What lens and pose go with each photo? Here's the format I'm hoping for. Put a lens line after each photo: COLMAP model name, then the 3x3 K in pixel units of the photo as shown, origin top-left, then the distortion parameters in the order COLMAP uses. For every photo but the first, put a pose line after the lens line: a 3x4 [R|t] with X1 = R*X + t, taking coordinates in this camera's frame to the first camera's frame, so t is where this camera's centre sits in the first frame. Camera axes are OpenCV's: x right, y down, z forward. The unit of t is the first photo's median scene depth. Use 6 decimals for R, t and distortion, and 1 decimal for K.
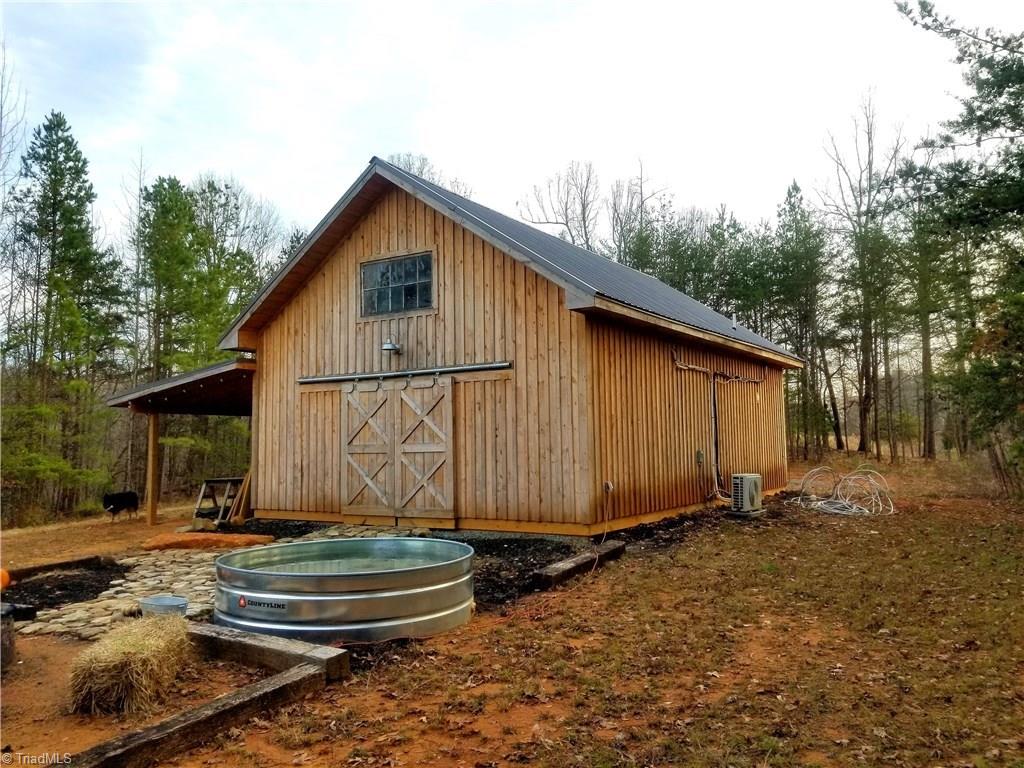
lens RADIAL K [[786.3, 0, 510.9], [0, 786.3, 370.1], [0, 0, 1]] dist [0.104787, -0.165728]
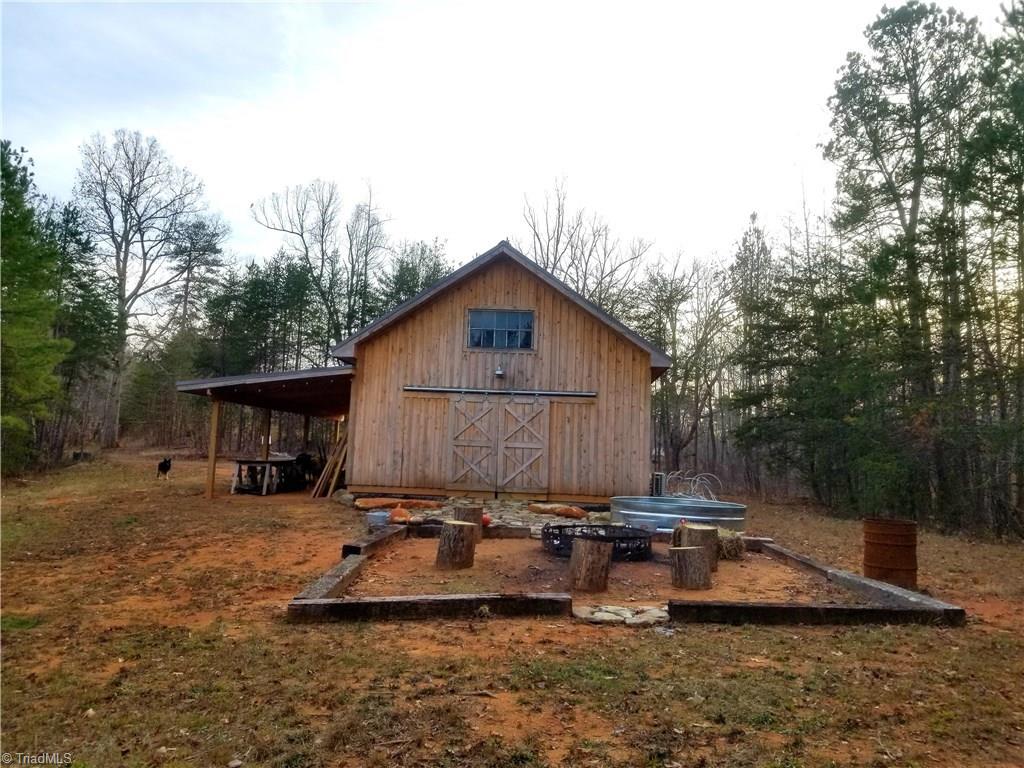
lens RADIAL K [[786.3, 0, 510.9], [0, 786.3, 370.1], [0, 0, 1]] dist [0.104787, -0.165728]
pose [[0.888198, 0.103715, 0.447602, -0.769543], [-0.096666, 0.994567, -0.038635, 0.018866], [-0.449178, -0.008952, 0.893398, -0.277135]]
